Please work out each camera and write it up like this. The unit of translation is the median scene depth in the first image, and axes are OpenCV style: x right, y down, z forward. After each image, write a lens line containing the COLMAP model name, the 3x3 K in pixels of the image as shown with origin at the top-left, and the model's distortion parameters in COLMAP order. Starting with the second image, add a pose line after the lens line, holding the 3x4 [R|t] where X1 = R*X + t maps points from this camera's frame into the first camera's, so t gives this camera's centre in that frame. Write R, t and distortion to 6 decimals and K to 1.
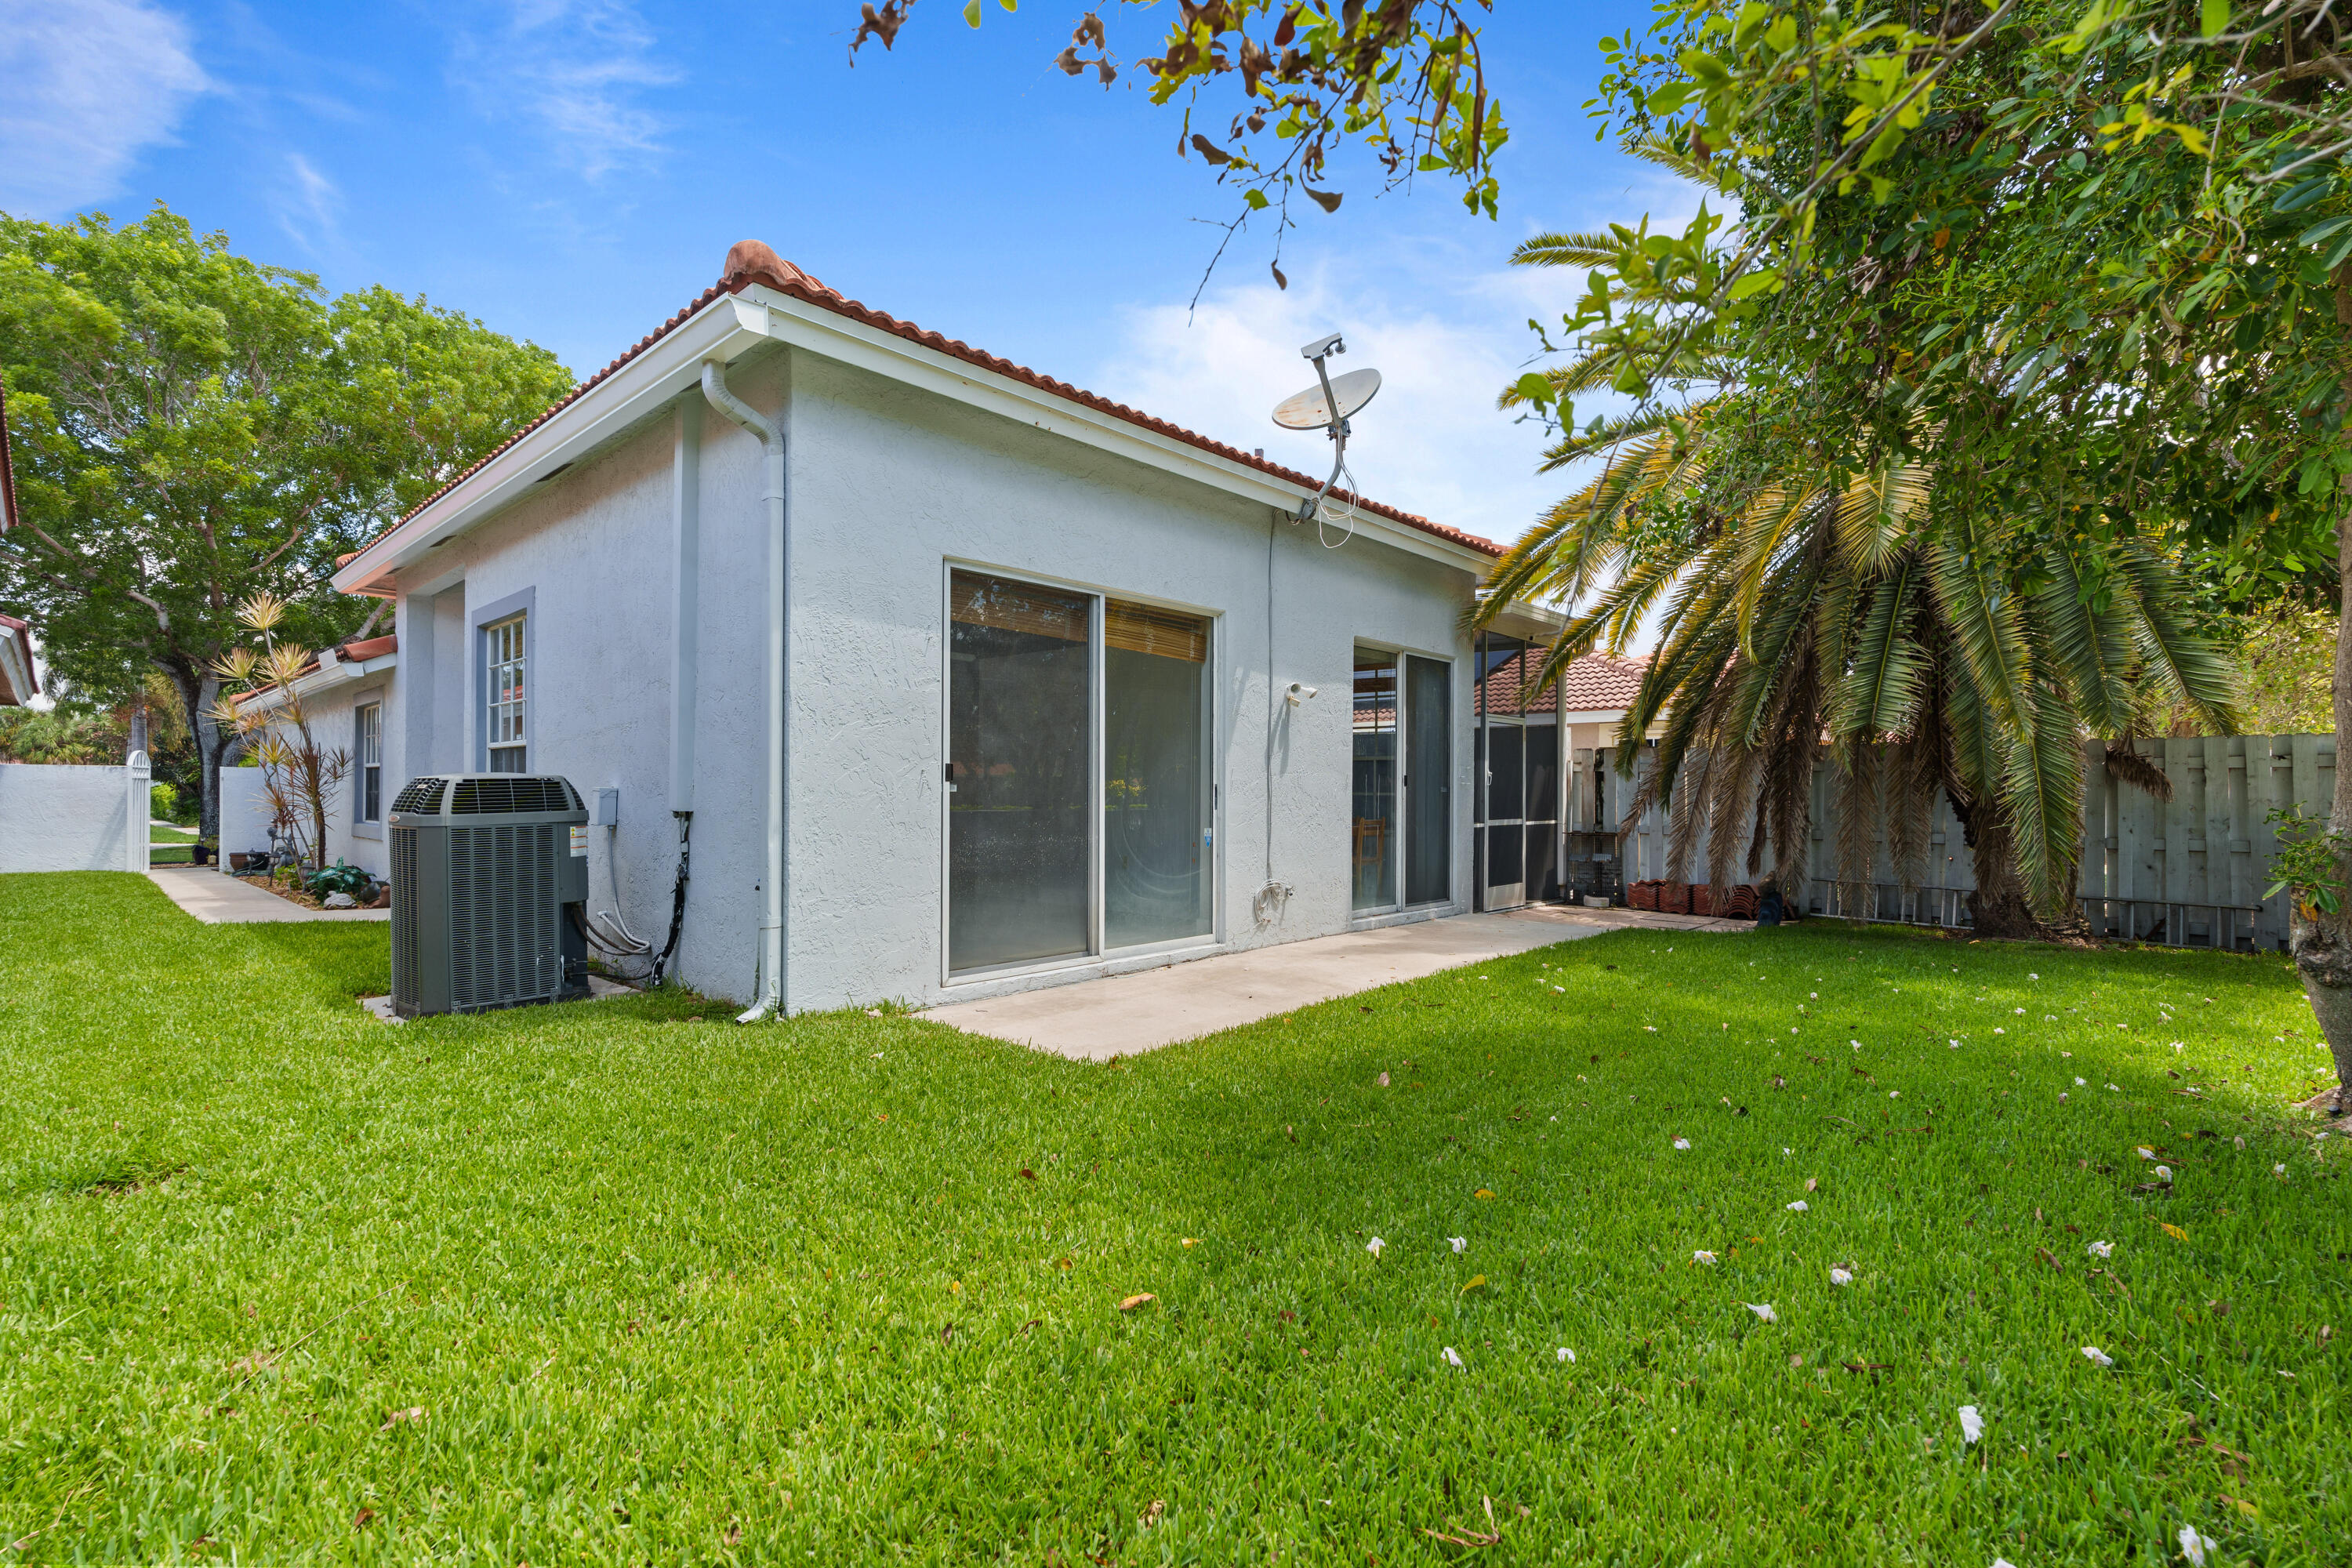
lens RADIAL K [[1032.6, 0, 1170.9], [0, 1032.6, 779.9], [0, 0, 1]] dist [-0.003784, 0.001806]
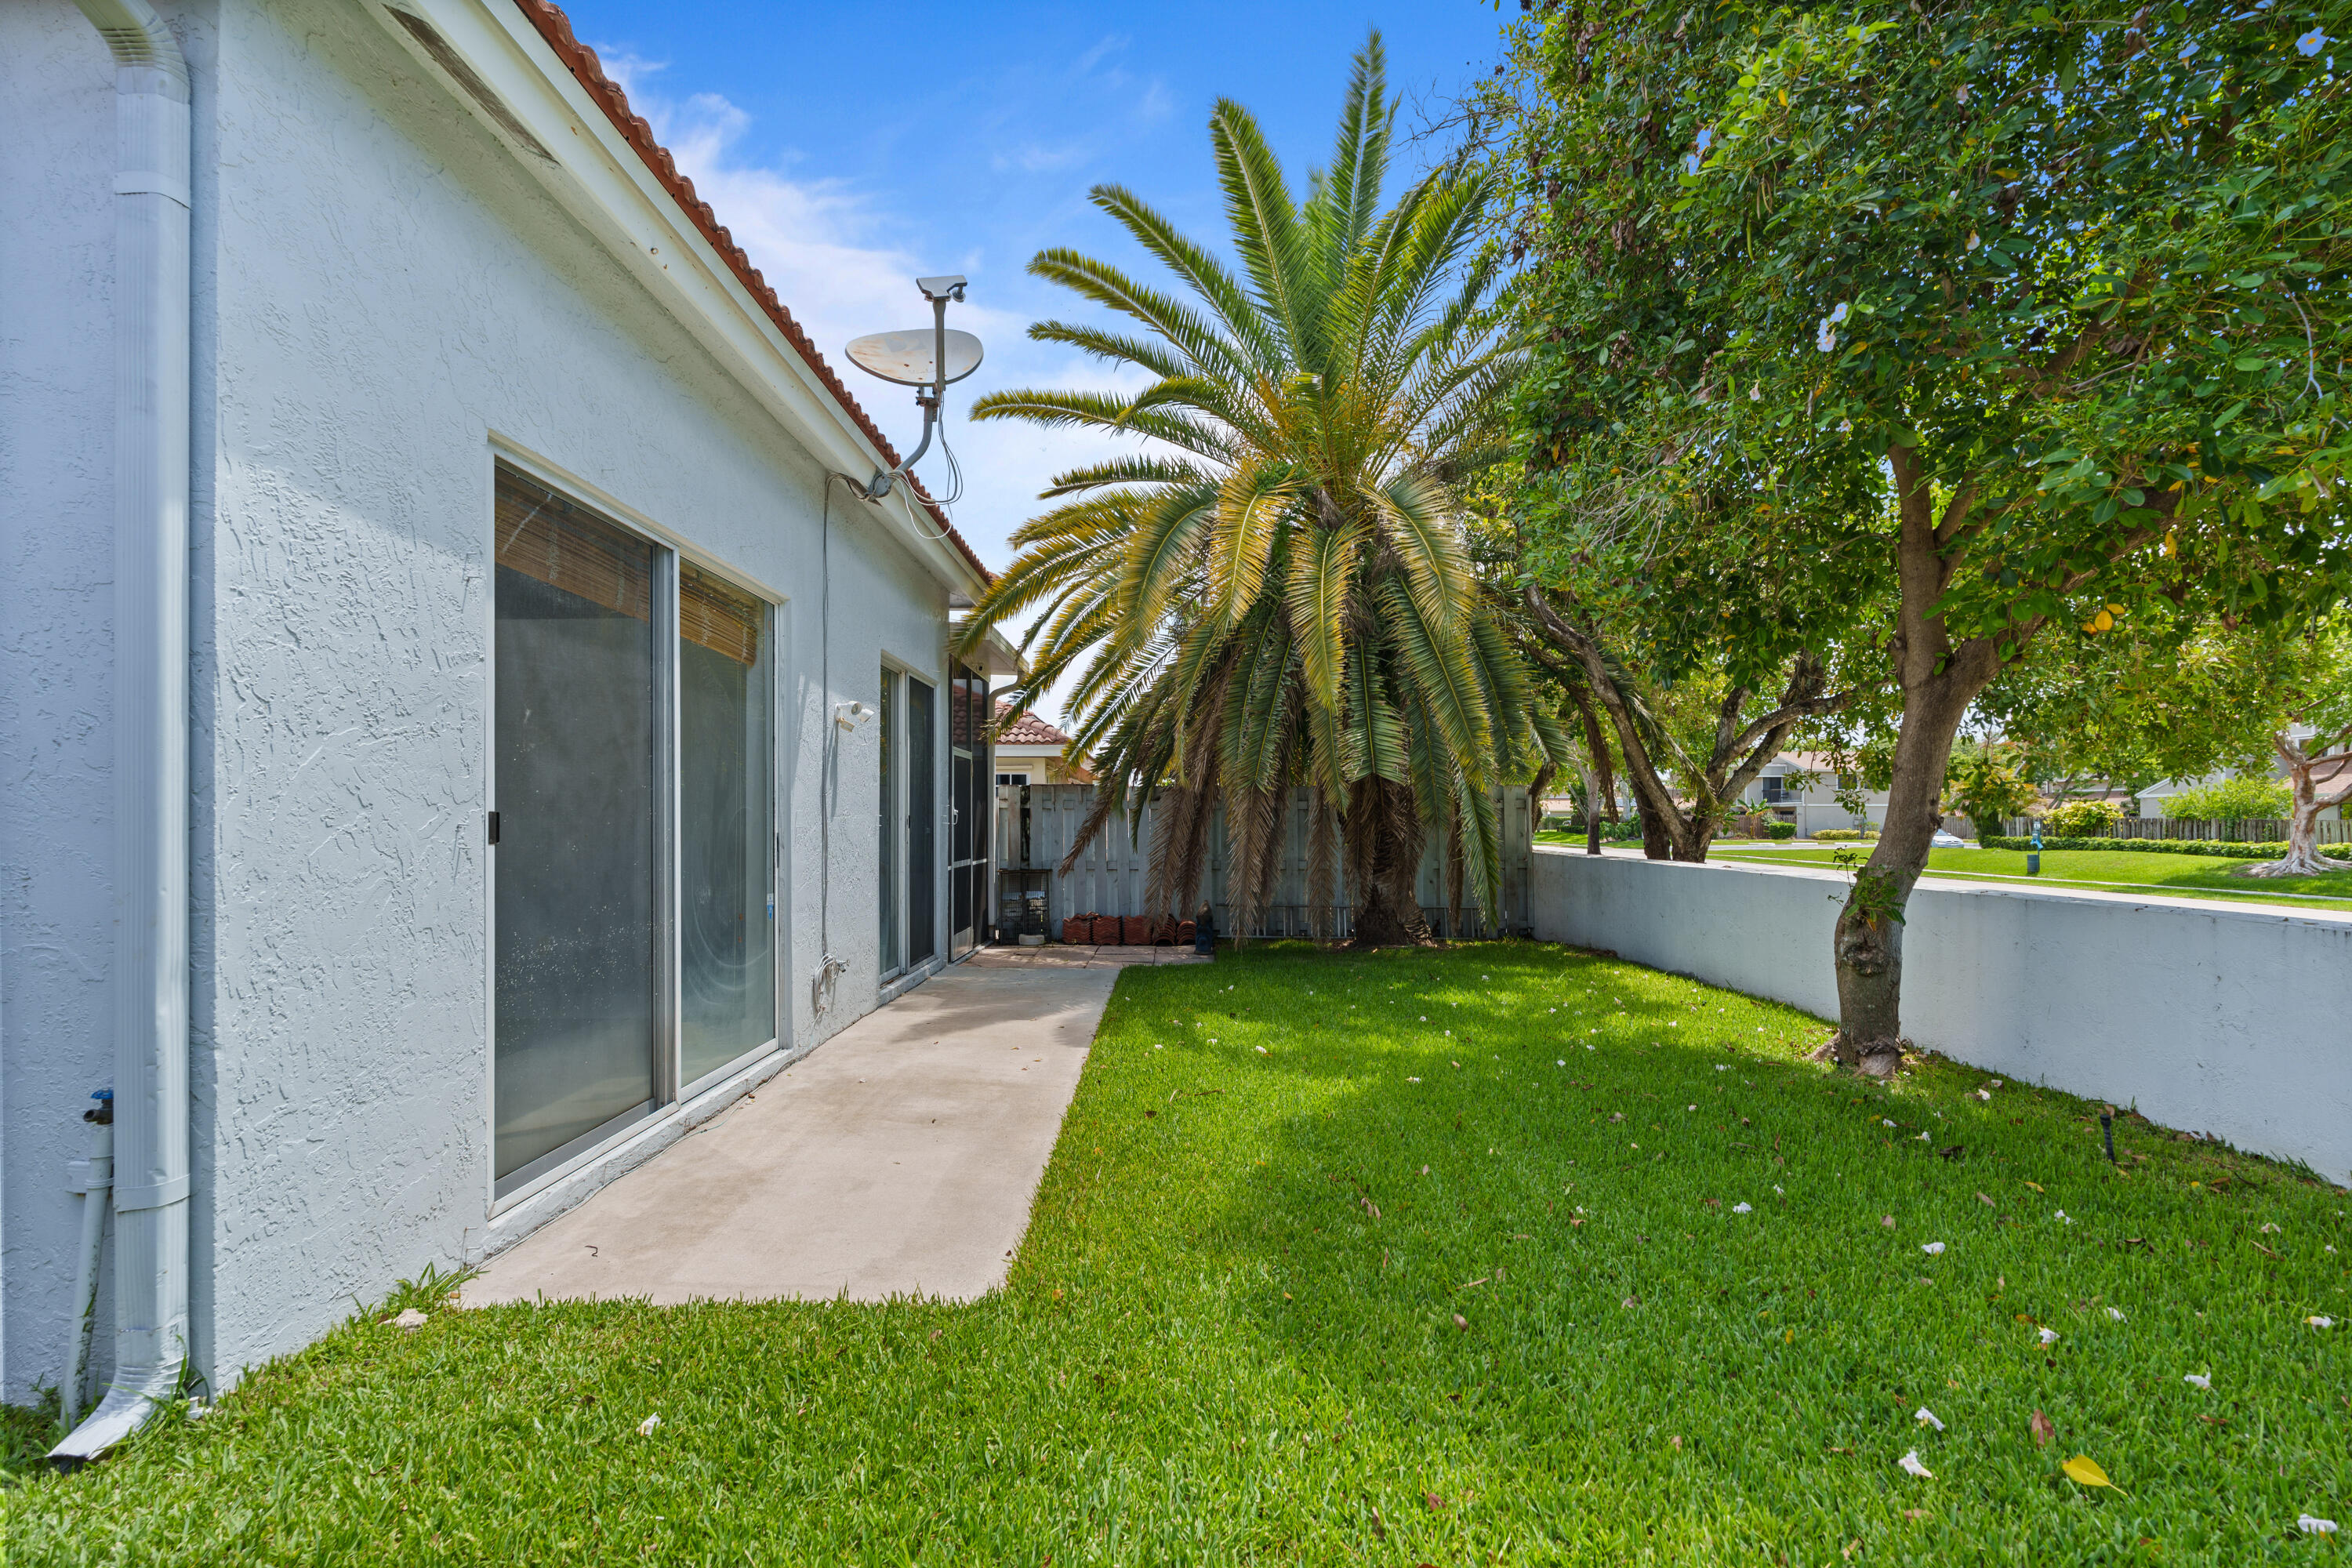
lens RADIAL K [[1032.6, 0, 1175.8], [0, 1032.6, 808.8], [0, 0, 1]] dist [-0.003784, 0.001806]
pose [[0.739961, -0.000119, 0.672649, -0.258481], [-0.000566, 1.000000, 0.000800, -0.014757], [-0.672649, -0.000973, 0.739961, 0.286154]]
